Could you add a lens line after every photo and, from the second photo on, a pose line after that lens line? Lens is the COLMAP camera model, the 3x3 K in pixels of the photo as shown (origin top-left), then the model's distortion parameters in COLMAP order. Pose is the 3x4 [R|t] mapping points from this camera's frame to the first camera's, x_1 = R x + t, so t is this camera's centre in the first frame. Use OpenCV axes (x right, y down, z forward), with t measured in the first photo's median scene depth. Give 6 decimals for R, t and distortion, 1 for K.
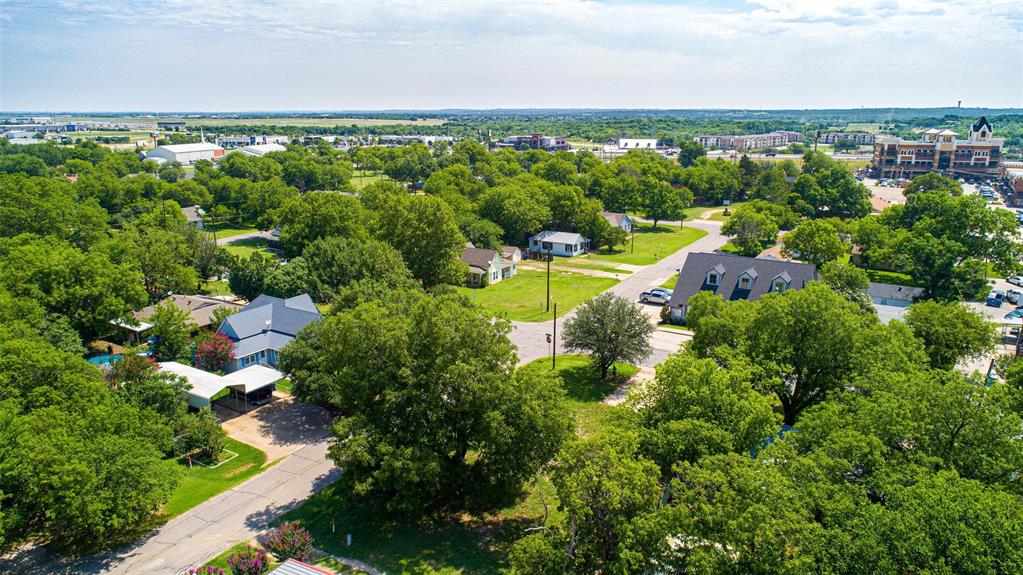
lens RADIAL K [[687.0, 0, 509.8], [0, 687.0, 284.0], [0, 0, 1]] dist [-0.019295, 0.009132]
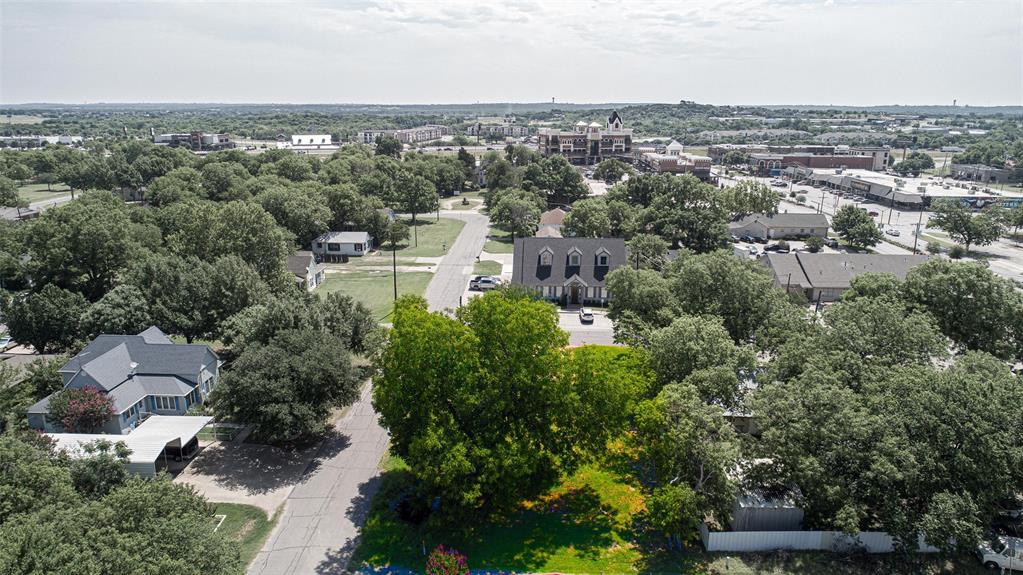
lens RADIAL K [[687.0, 0, 510.9], [0, 687.0, 289.0], [0, 0, 1]] dist [-0.019295, 0.009132]
pose [[0.869972, -0.122874, 0.477547, -0.194790], [0.116325, 0.992263, 0.043395, -0.010192], [-0.479185, 0.017798, 0.877534, 0.036582]]
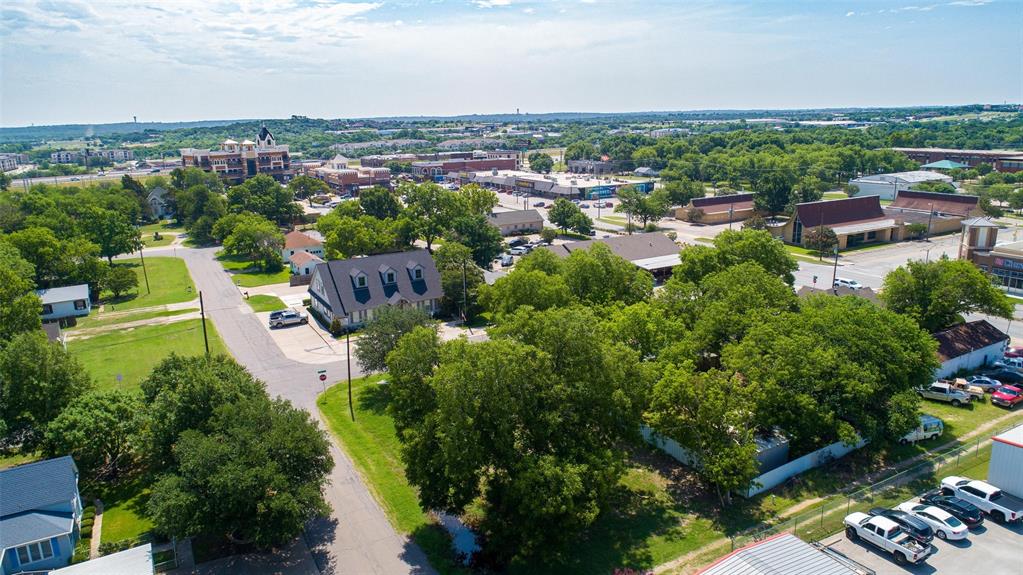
lens RADIAL K [[687.0, 0, 514.1], [0, 687.0, 293.8], [0, 0, 1]] dist [-0.019295, 0.009132]
pose [[0.473748, -0.229733, 0.850168, -0.325133], [0.237470, 0.962941, 0.127879, -0.045502], [-0.848039, 0.141307, 0.510746, 0.187066]]
